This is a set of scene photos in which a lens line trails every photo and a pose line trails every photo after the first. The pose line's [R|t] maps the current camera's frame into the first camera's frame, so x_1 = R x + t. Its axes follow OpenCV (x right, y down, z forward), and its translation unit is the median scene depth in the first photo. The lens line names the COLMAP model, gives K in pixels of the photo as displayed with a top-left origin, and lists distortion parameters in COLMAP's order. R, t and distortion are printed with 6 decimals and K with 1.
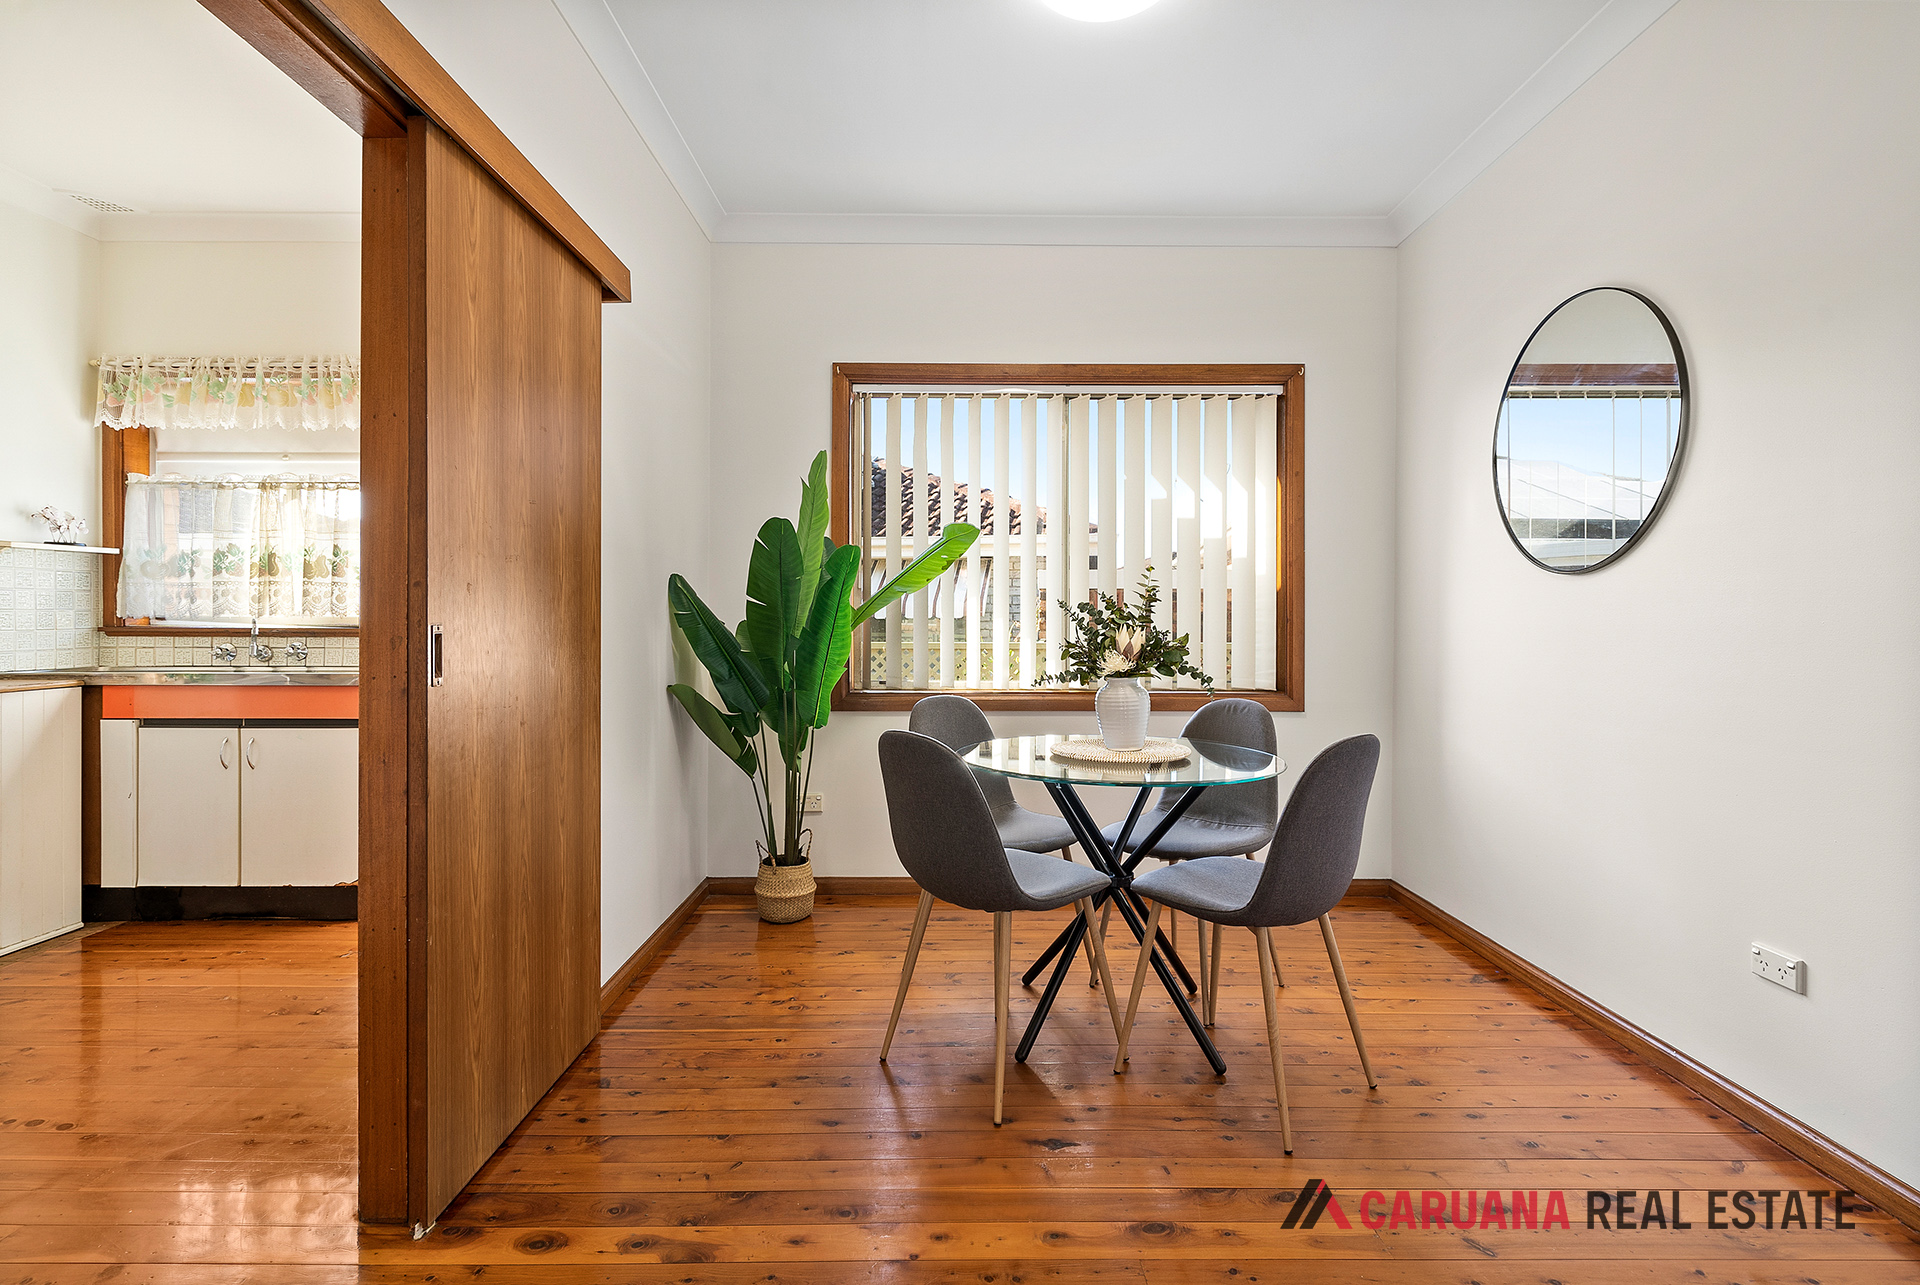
lens RADIAL K [[867.9, 0, 949.6], [0, 867.9, 636.9], [0, 0, 1]] dist [0.000859, 0.000066]
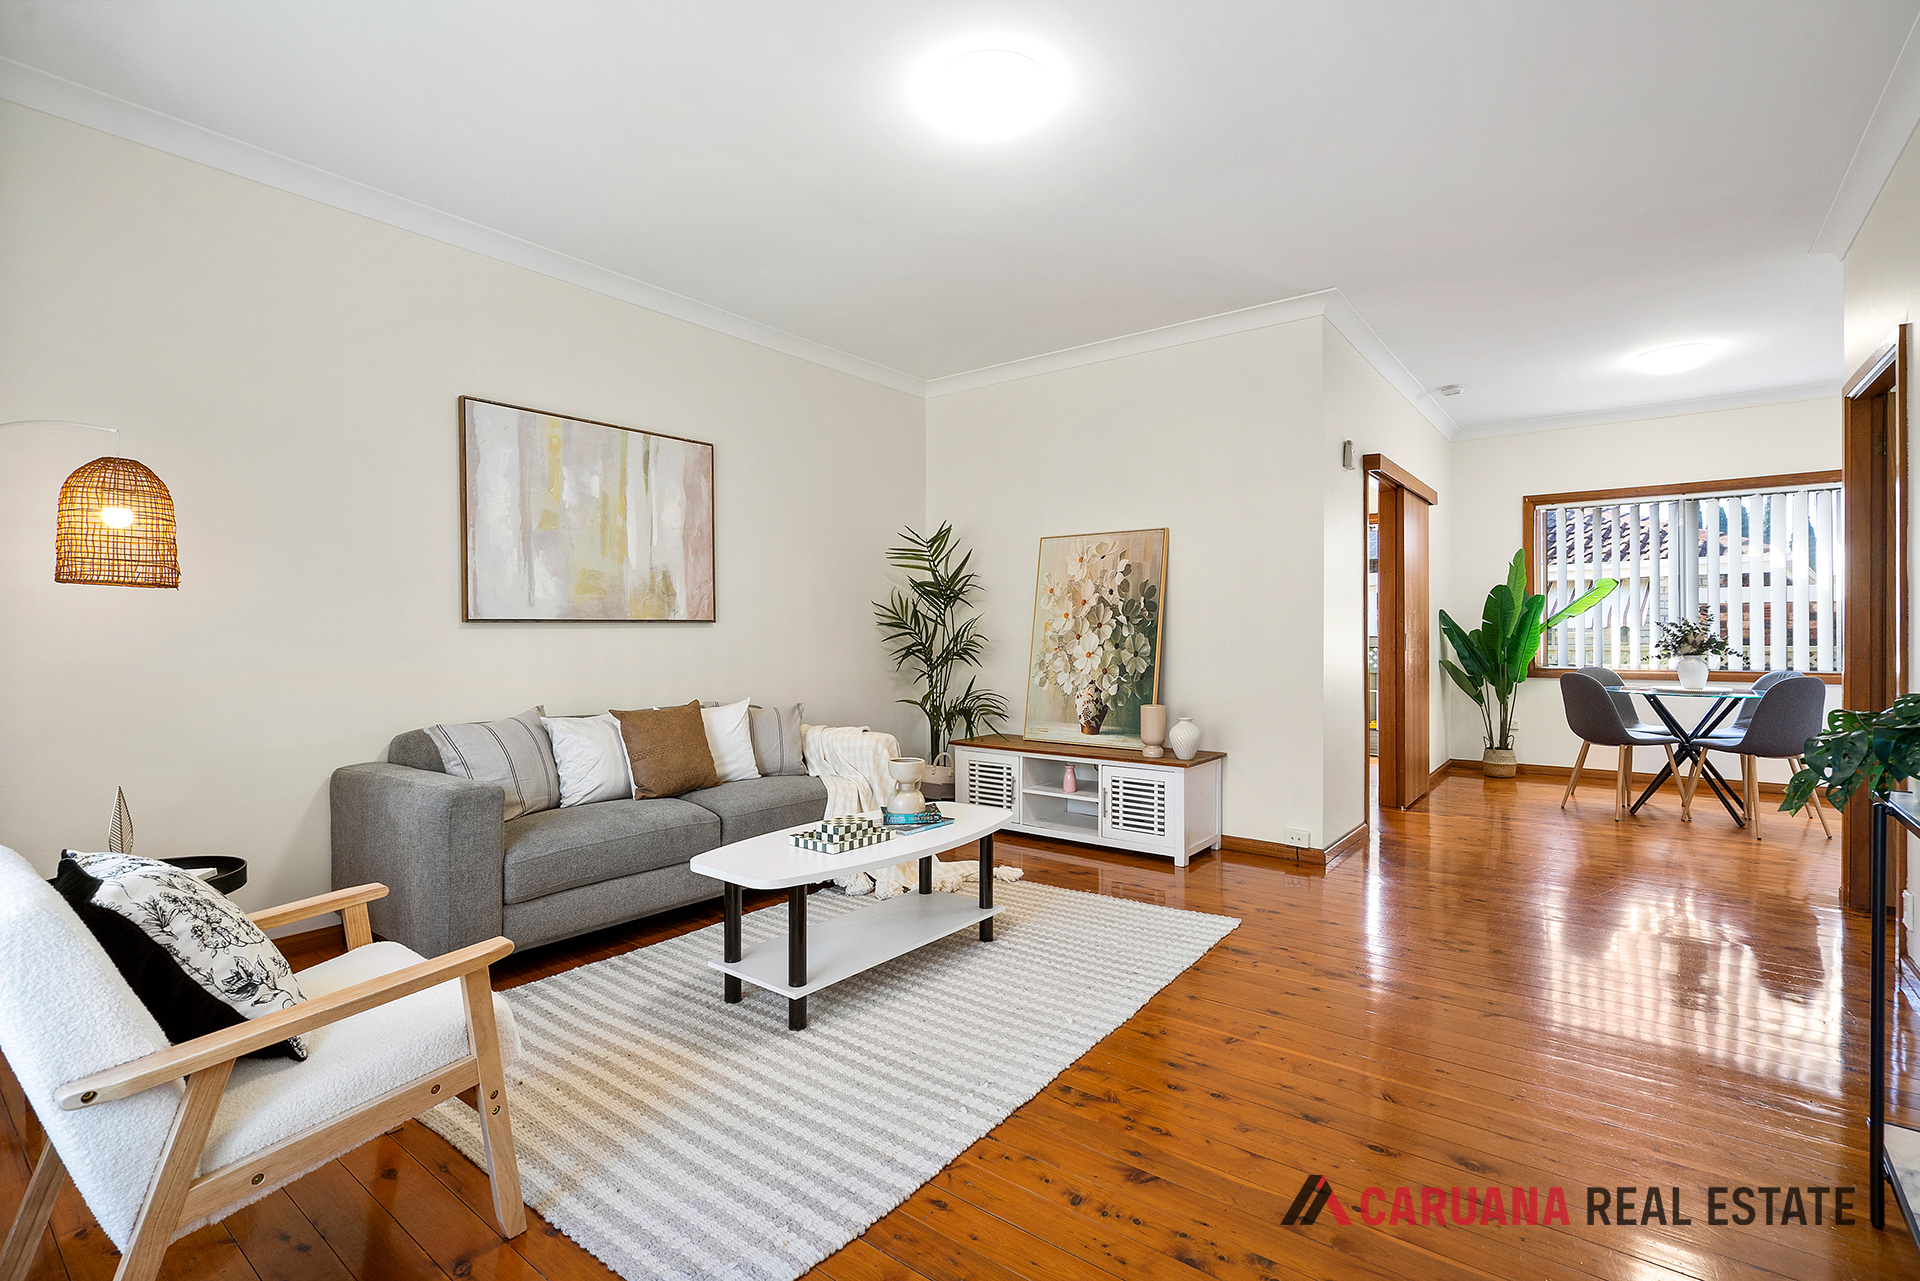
lens RADIAL K [[867.9, 0, 949.6], [0, 867.9, 634.9], [0, 0, 1]] dist [0.000859, 0.000066]
pose [[0.788828, -0.004125, -0.614600, 0.046766], [-0.002714, 0.999944, -0.010193, 0.015904], [0.614607, 0.009709, 0.788773, -1.449561]]
